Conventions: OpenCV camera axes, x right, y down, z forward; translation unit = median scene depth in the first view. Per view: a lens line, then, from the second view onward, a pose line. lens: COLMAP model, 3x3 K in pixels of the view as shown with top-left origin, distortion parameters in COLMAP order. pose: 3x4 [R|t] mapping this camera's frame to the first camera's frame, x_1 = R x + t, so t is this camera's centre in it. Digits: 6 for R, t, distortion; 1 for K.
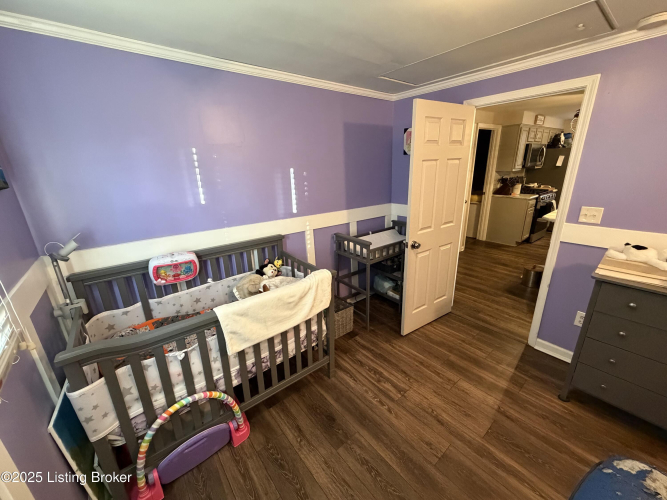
lens RADIAL K [[265.7, 0, 338.2], [0, 265.7, 247.4], [0, 0, 1]] dist [0.002794, 0.000156]
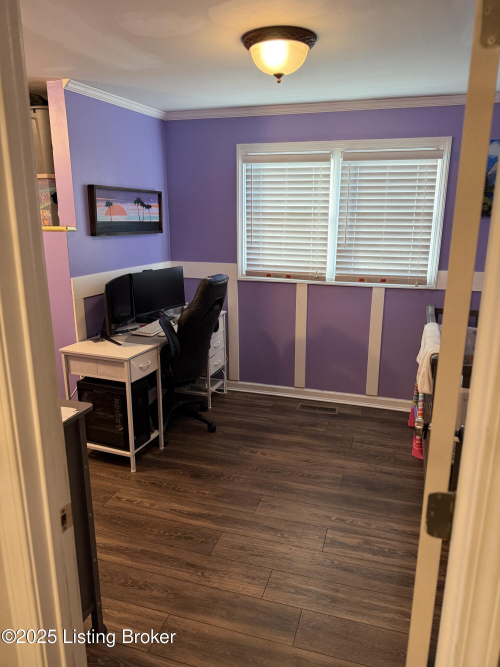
lens RADIAL K [[473.2, 0, 249.3], [0, 473.2, 333.8], [0, 0, 1]] dist [0.065422, -0.060285]
pose [[-0.846830, 0.162941, -0.506289, 1.064526], [-0.136245, 0.853695, 0.502636, -0.557500], [0.514116, 0.494627, -0.700735, 1.680106]]
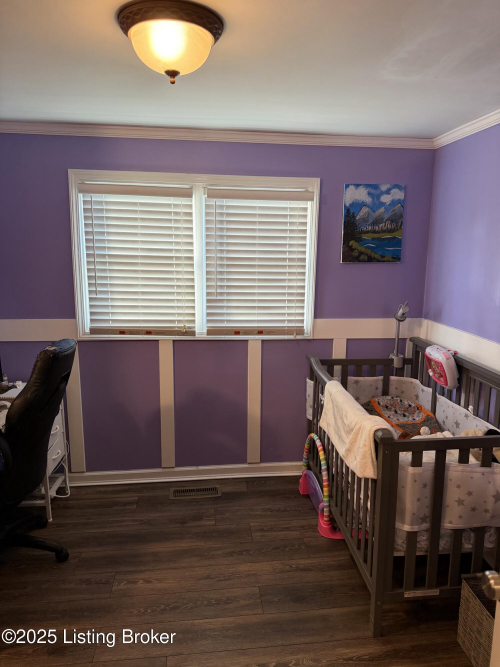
lens RADIAL K [[473.2, 0, 250.1], [0, 473.2, 330.7], [0, 0, 1]] dist [0.065422, -0.060285]
pose [[-0.560058, 0.161773, -0.812505, 0.985201], [-0.244259, 0.904908, 0.348538, -0.424675], [0.791626, 0.393663, -0.467287, 1.230569]]
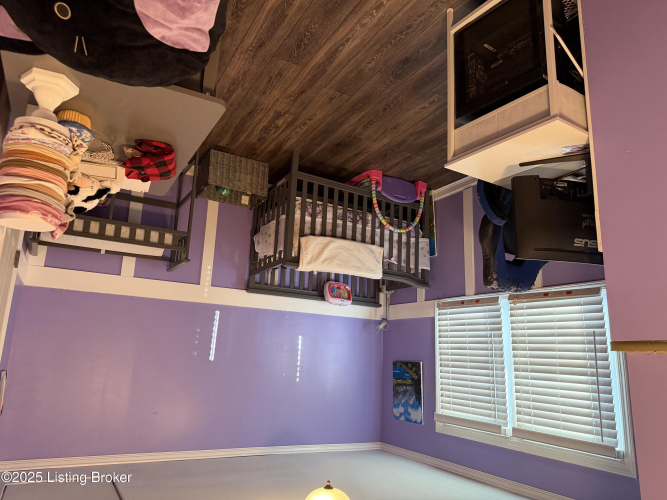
lens RADIAL K [[473.2, 0, 334.8], [0, 473.2, 249.7], [0, 0, 1]] dist [0.065422, -0.060285]
pose [[-0.346608, -0.247777, -0.904693, 1.691942], [0.324696, -0.936548, 0.132103, -0.035358], [-0.880020, -0.247962, 0.405067, 0.099890]]
